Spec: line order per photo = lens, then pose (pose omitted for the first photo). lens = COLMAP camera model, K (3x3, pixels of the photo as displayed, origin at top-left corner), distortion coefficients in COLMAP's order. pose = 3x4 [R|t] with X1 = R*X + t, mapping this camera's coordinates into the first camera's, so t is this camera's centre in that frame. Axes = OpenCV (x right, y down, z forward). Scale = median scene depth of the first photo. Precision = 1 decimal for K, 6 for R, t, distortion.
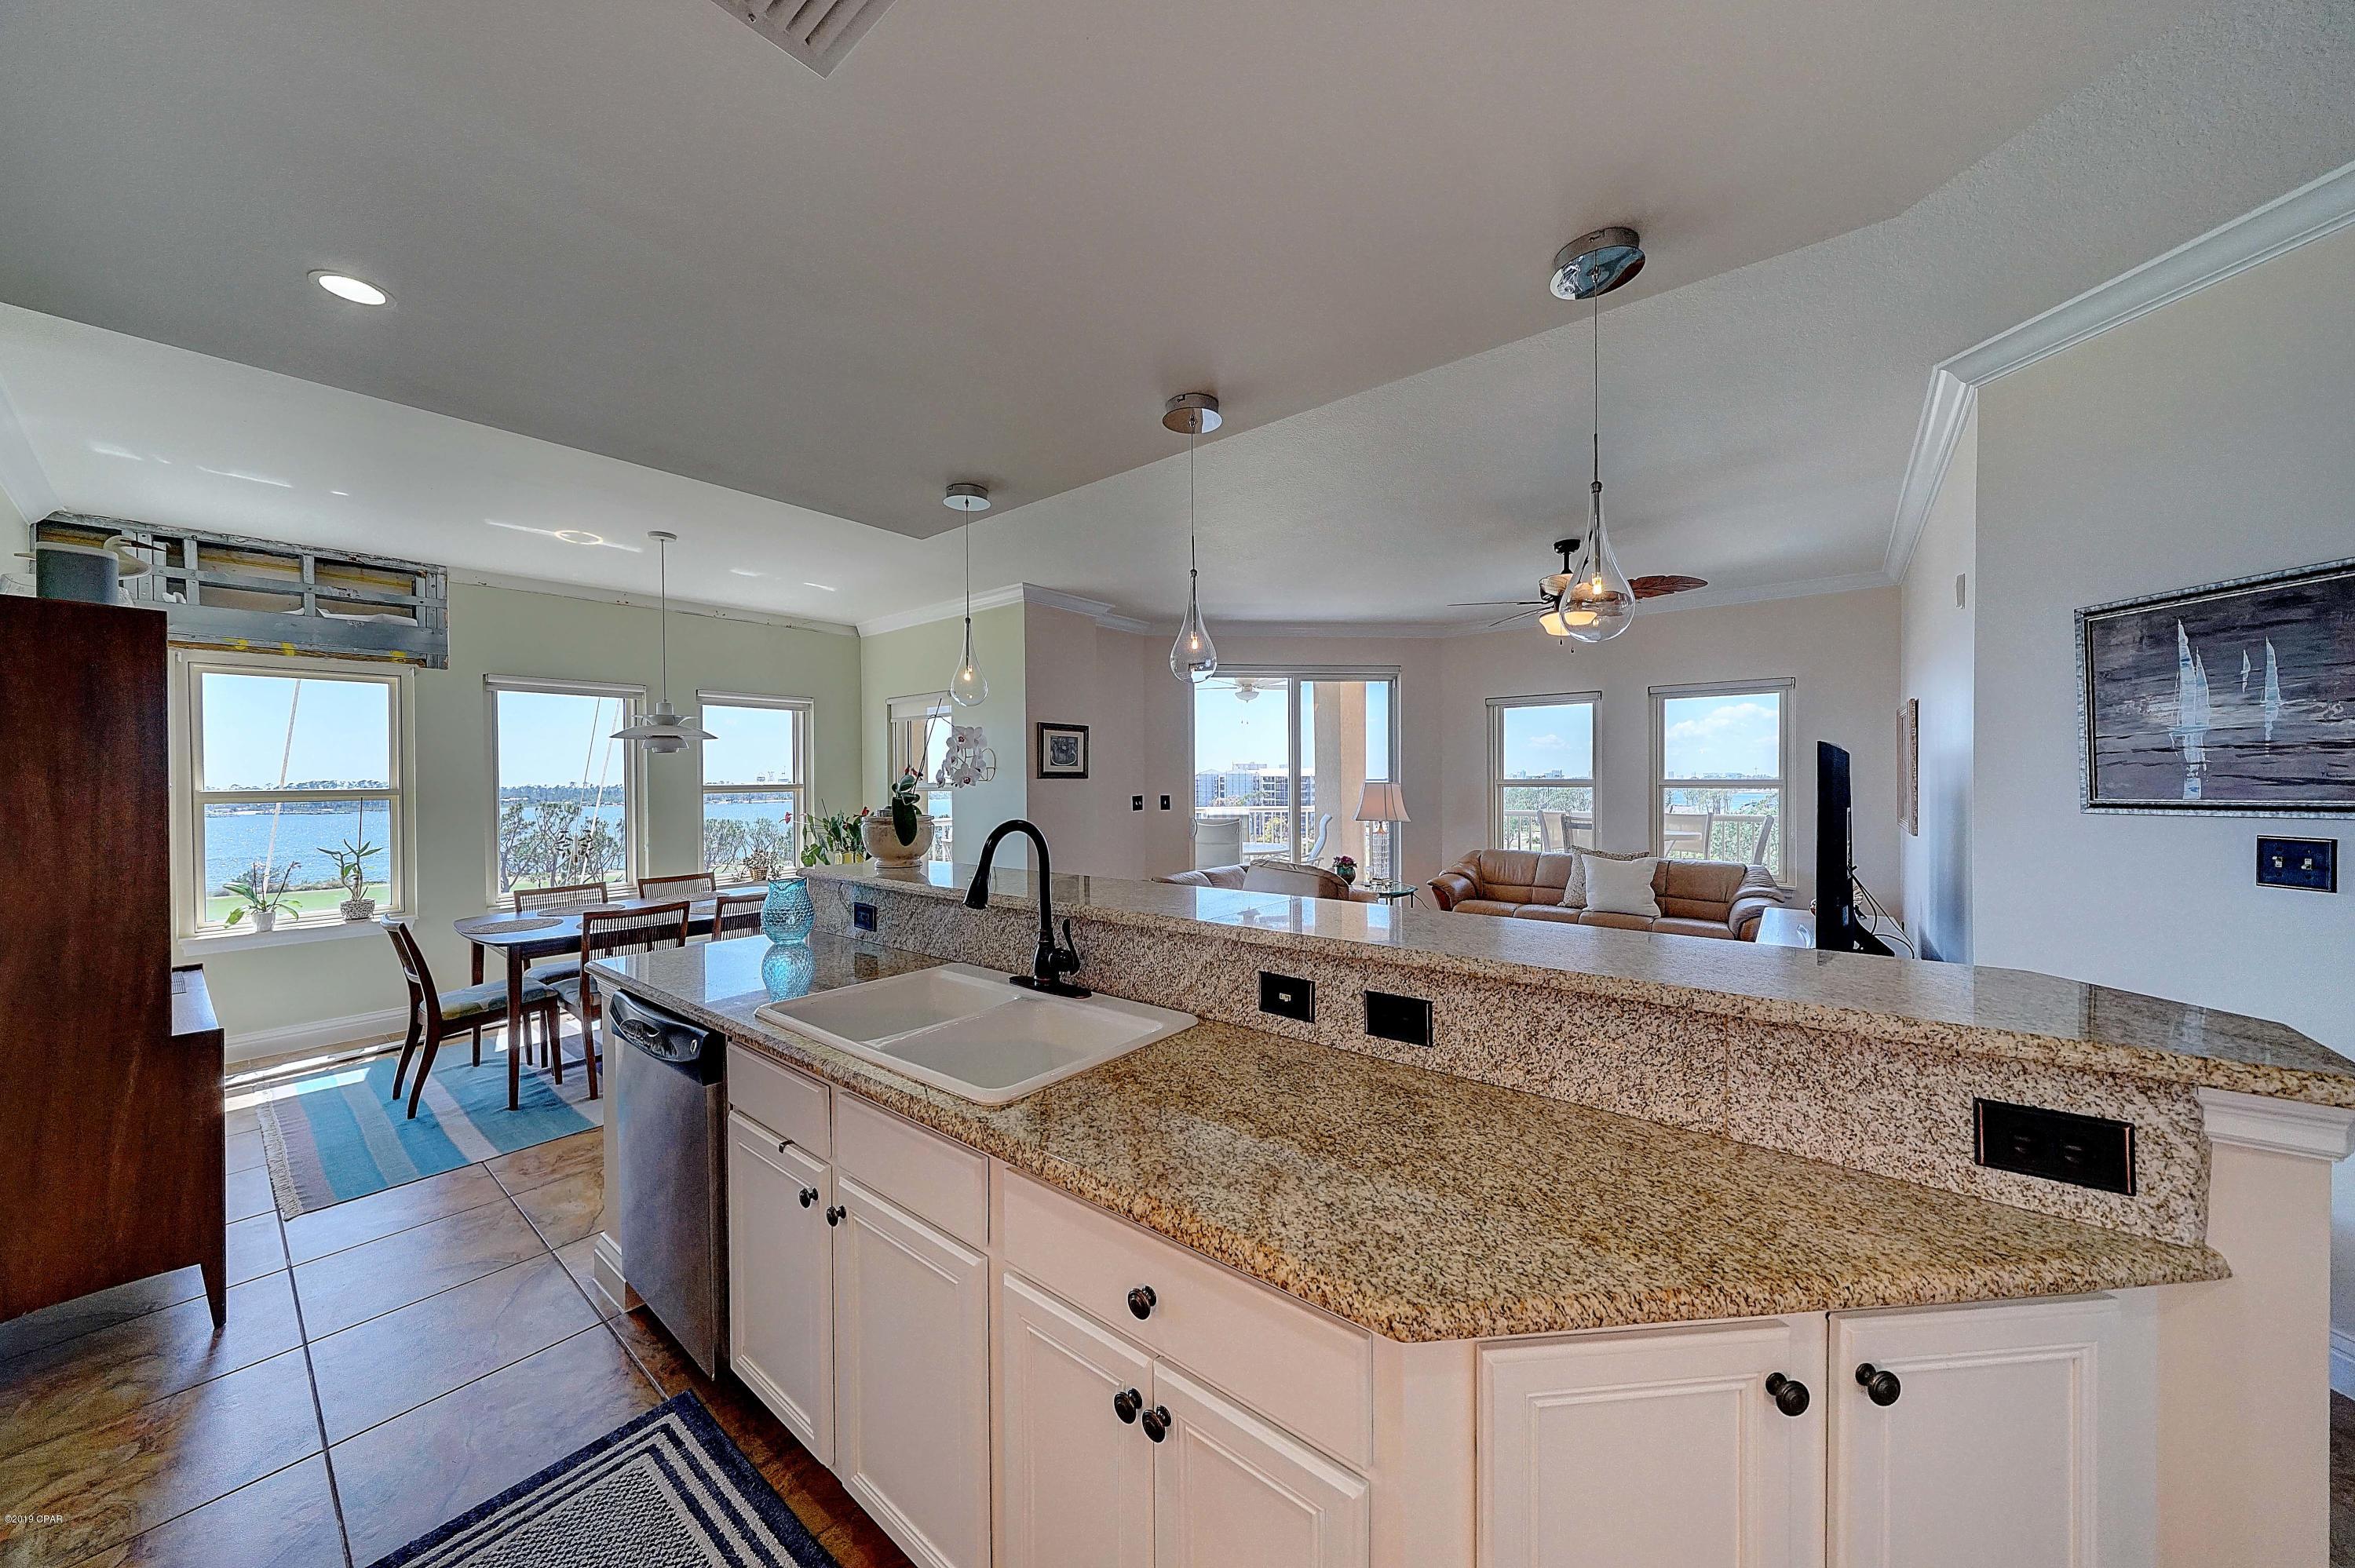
lens RADIAL K [[803.8, 0, 1163.1], [0, 803.8, 784.9], [0, 0, 1]] dist [0.005432, -0.000112]
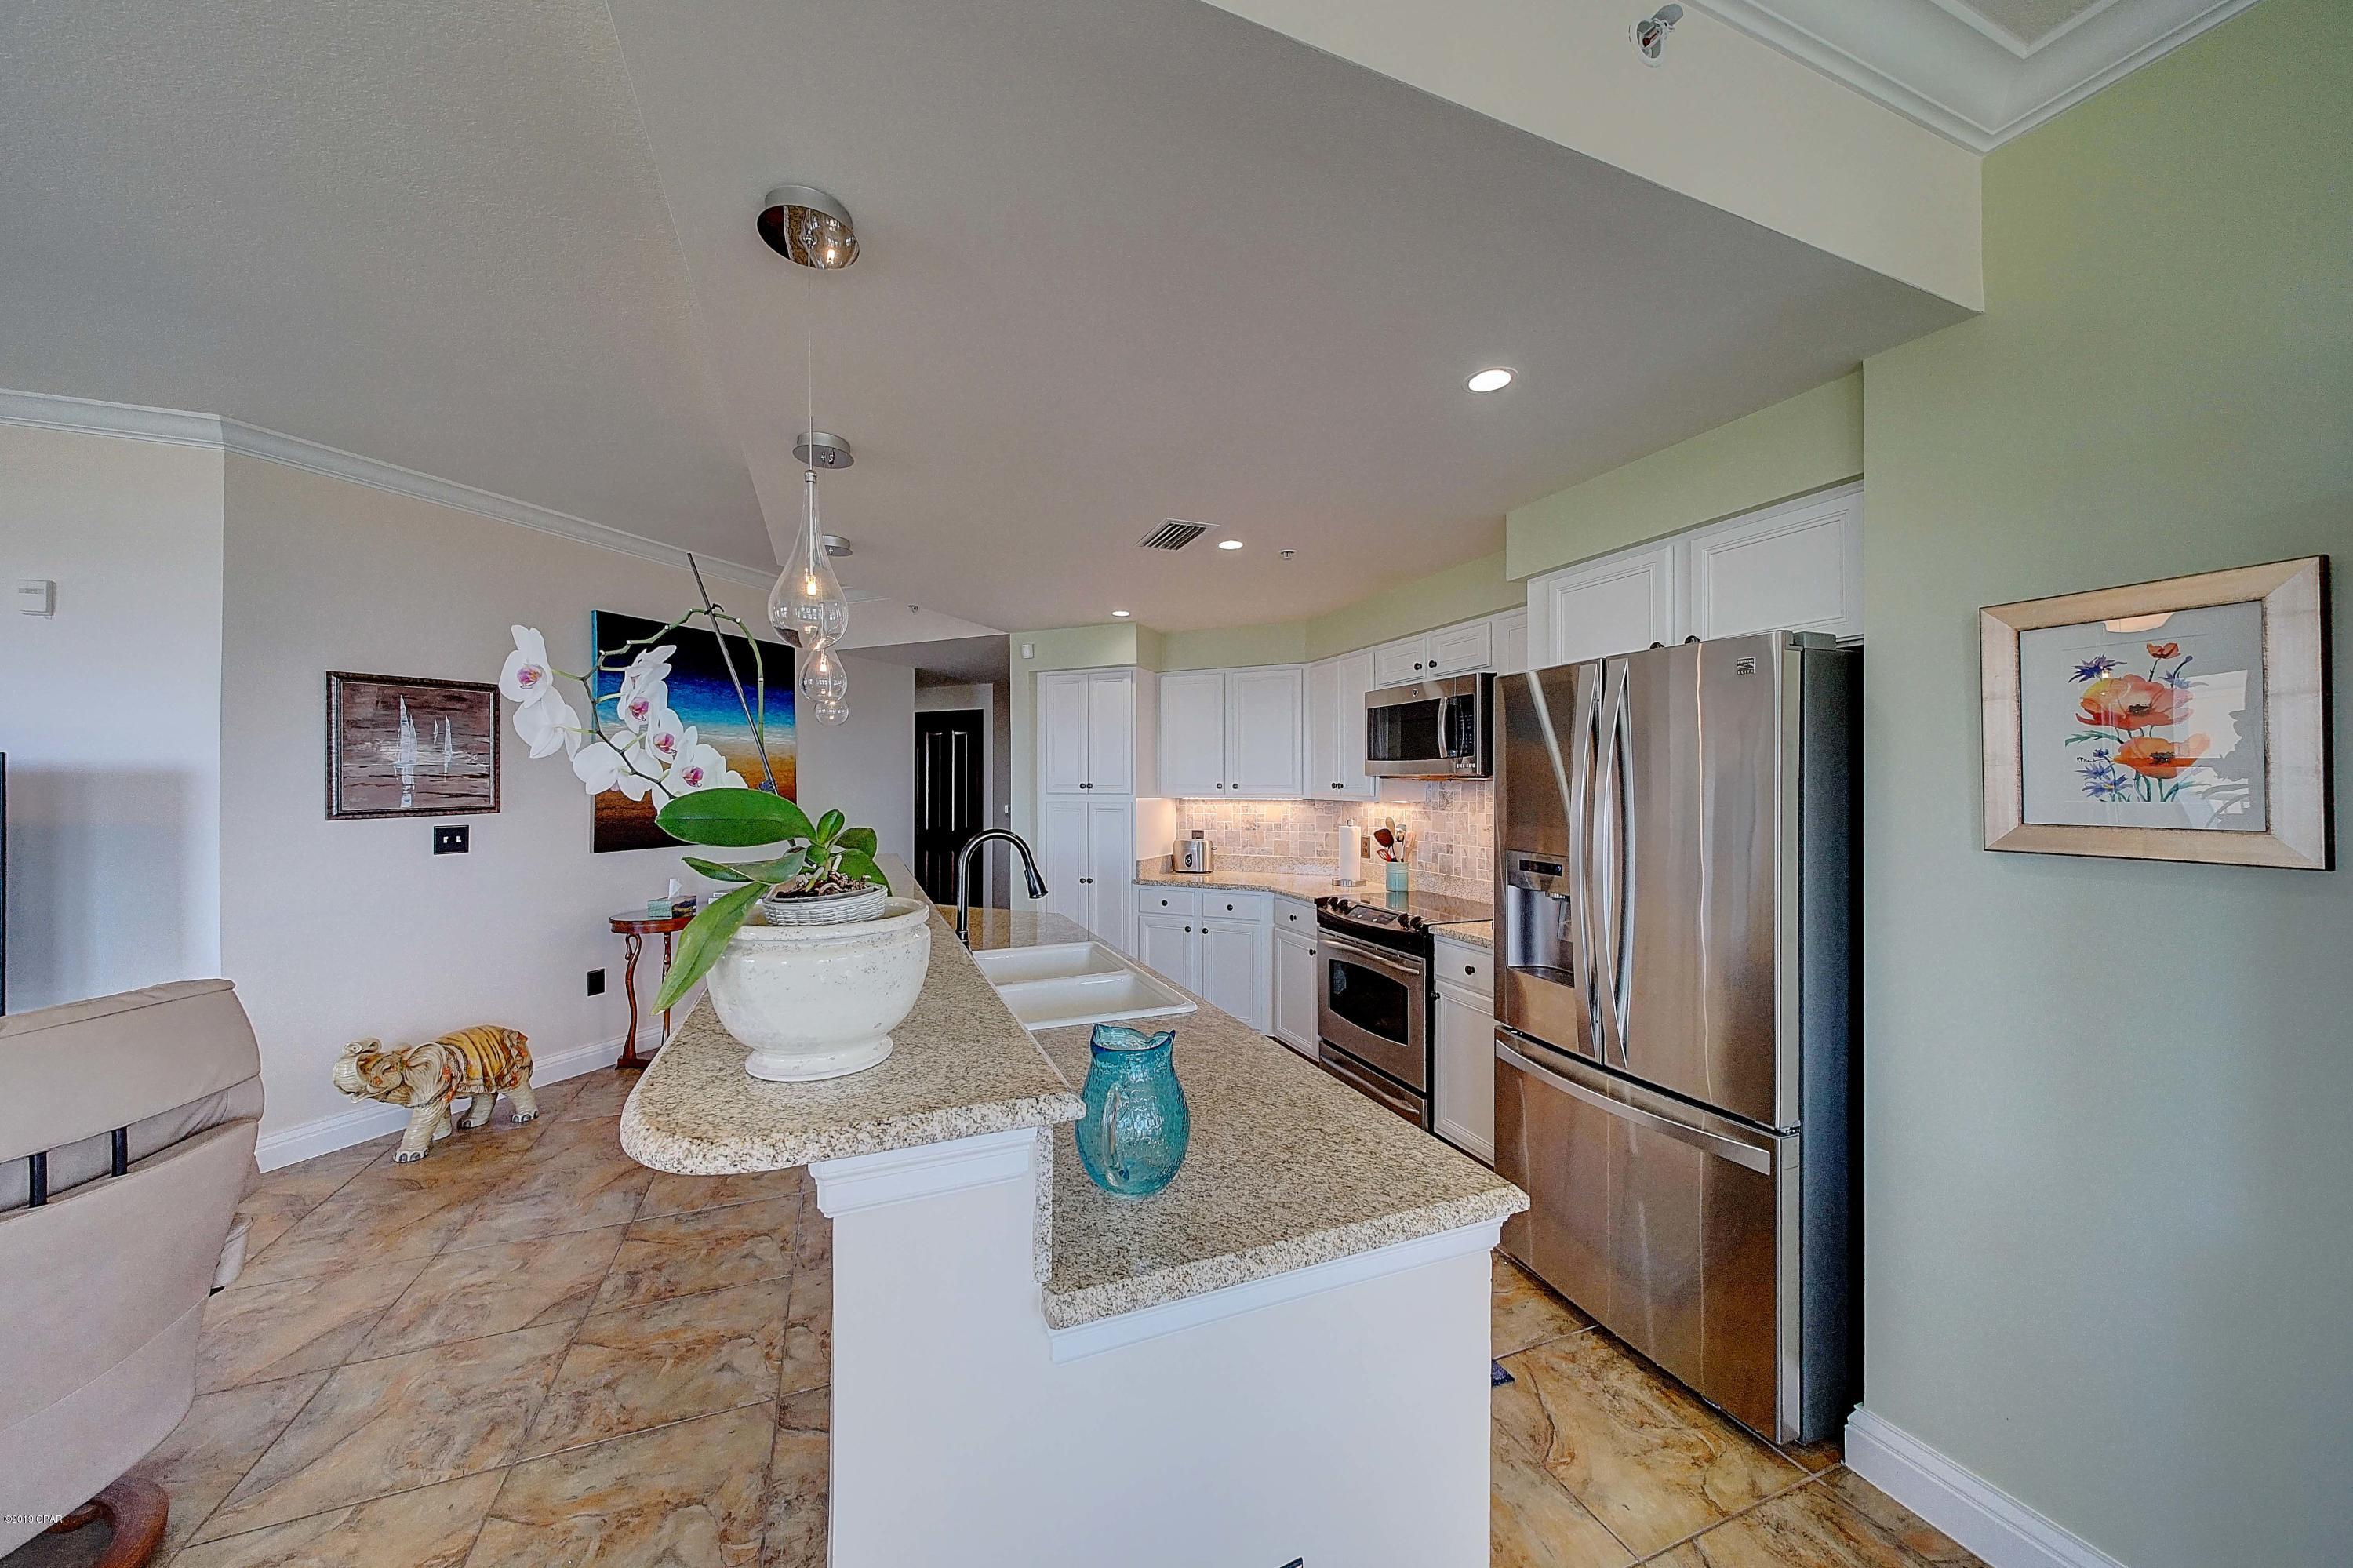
lens RADIAL K [[803.2, 0, 1177.9], [0, 803.2, 779.8], [0, 0, 1]] dist [0.005432, -0.000112]
pose [[-0.881991, 0.009567, 0.471169, -0.301450], [0.010670, 0.999943, -0.000332, -0.006908], [-0.471146, 0.004734, -0.882043, 0.592383]]
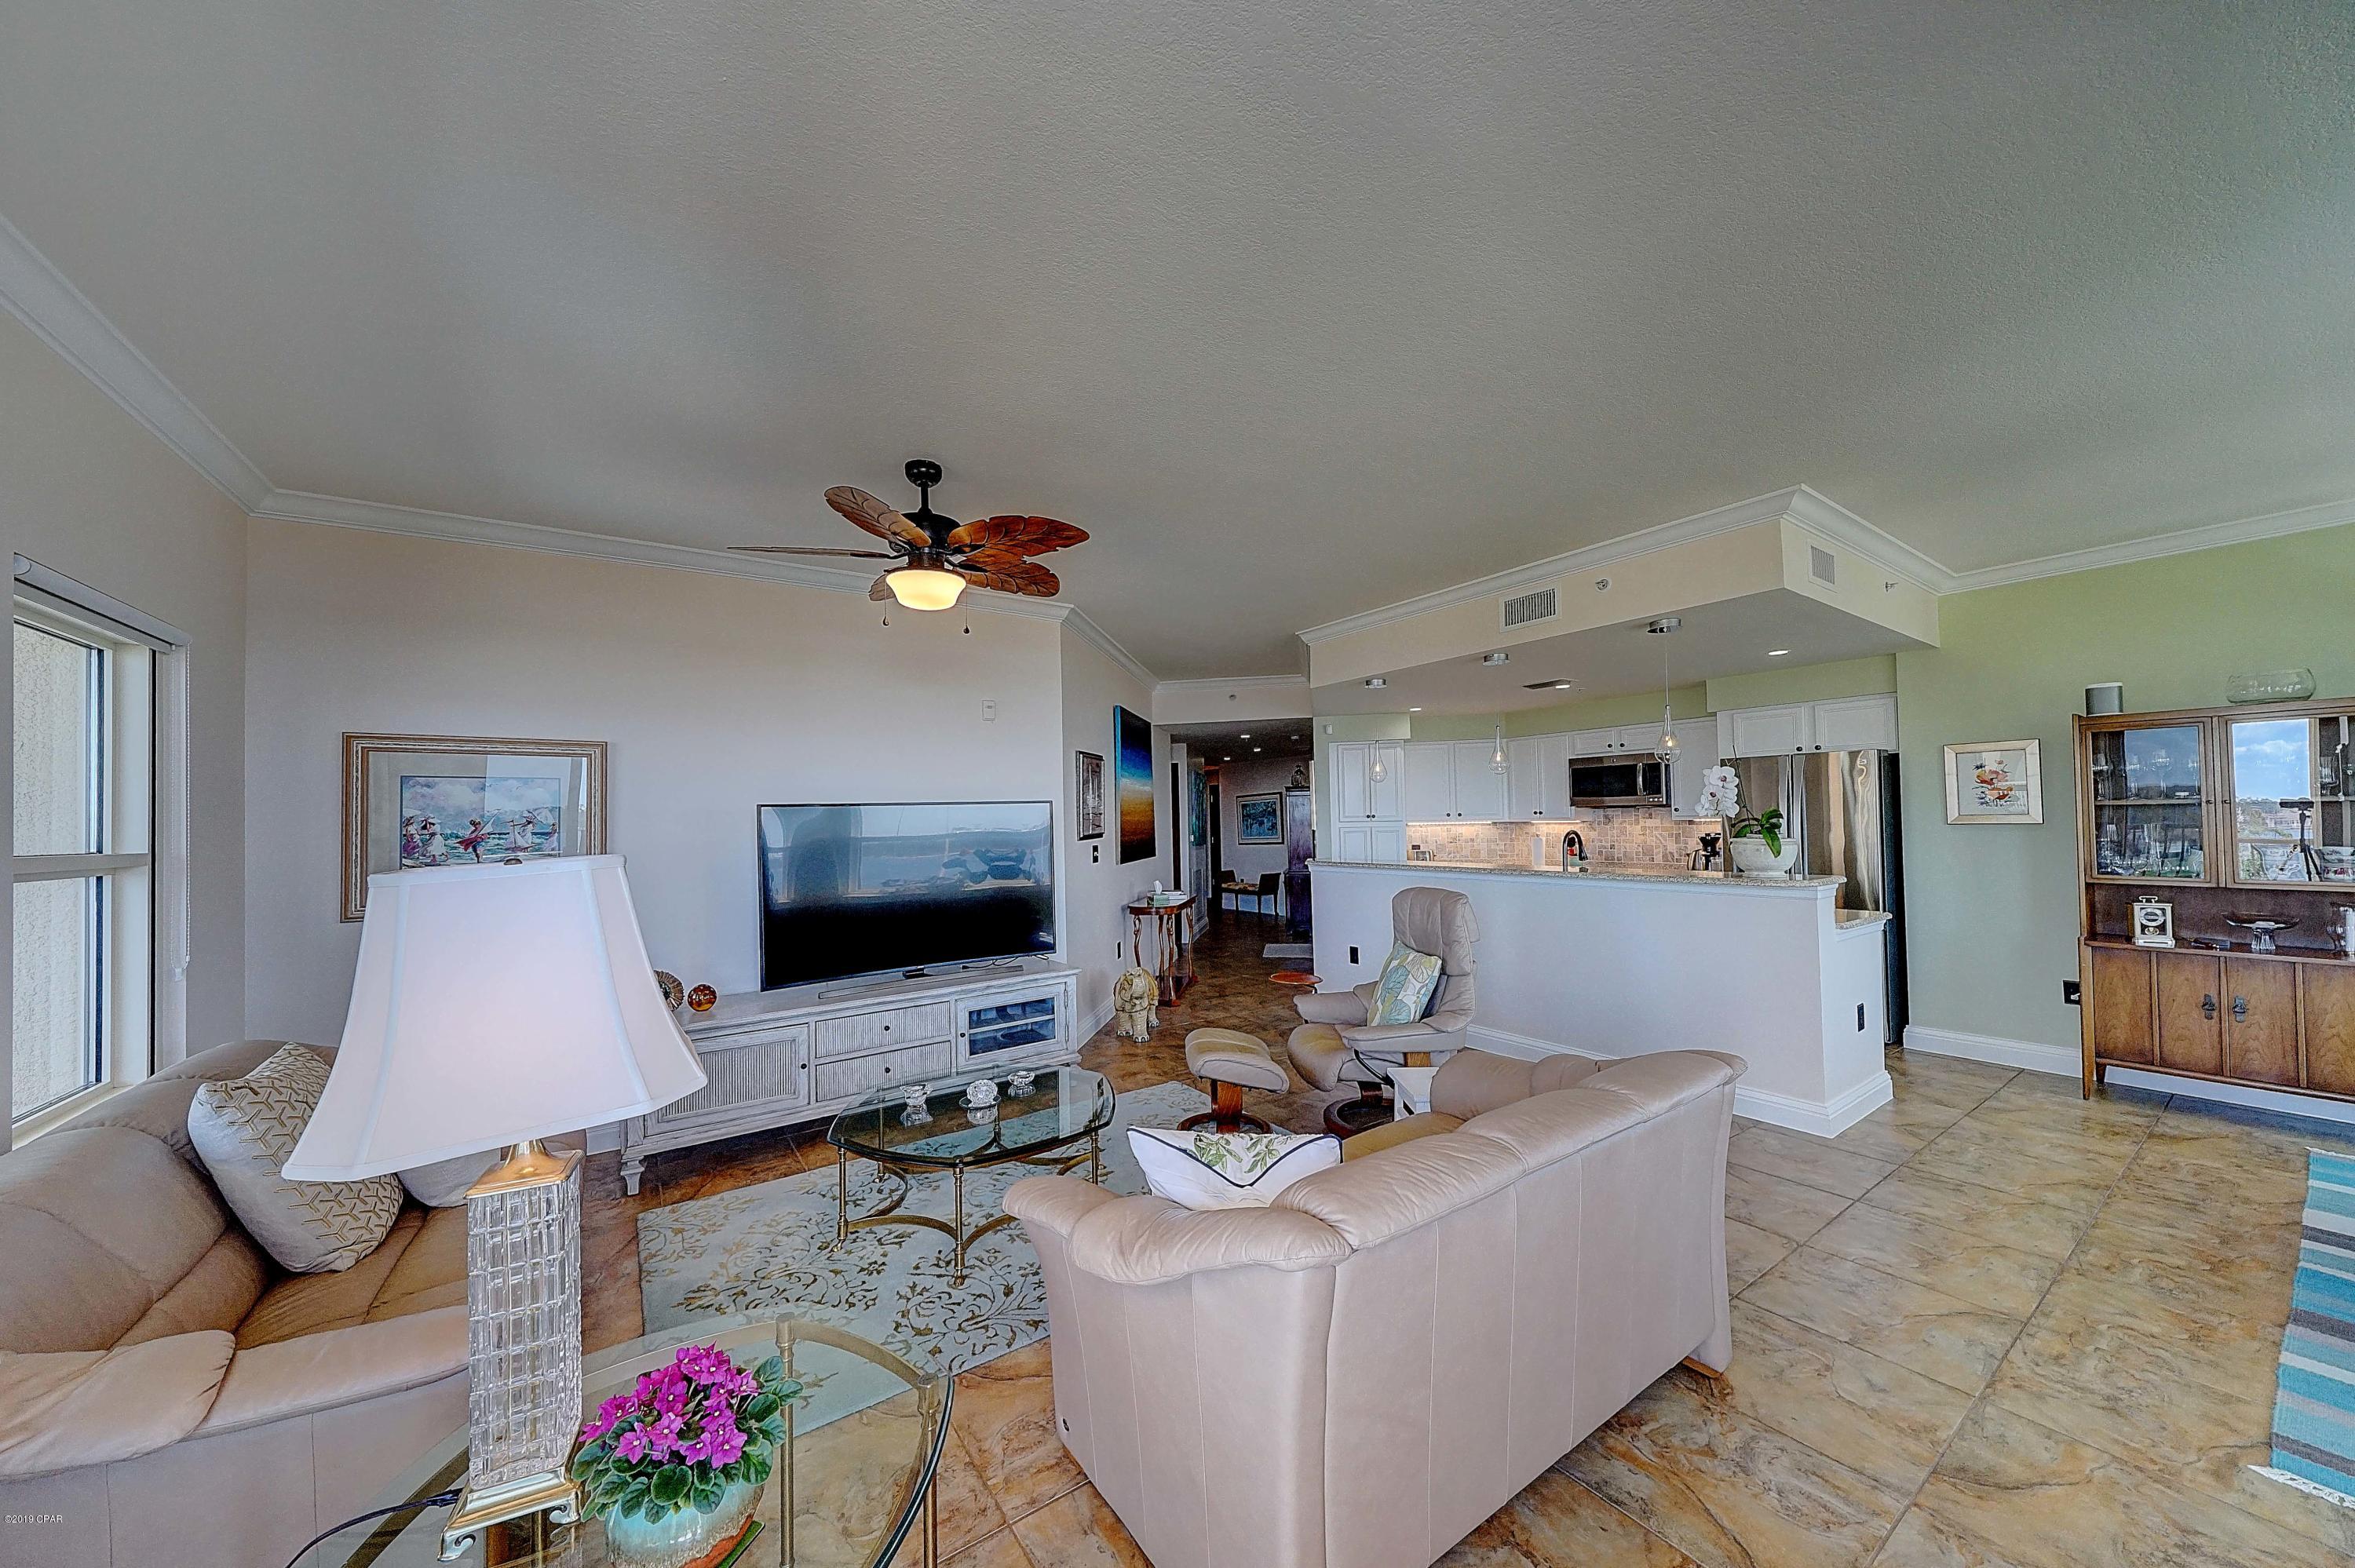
lens RADIAL K [[803.8, 0, 1177.9], [0, 803.8, 797.3], [0, 0, 1]] dist [0.005432, -0.000112]
pose [[-0.963990, 0.032253, 0.263976, 0.114687], [0.027120, 0.999366, -0.023069, -0.010459], [-0.264552, -0.015079, -0.964253, 1.211051]]
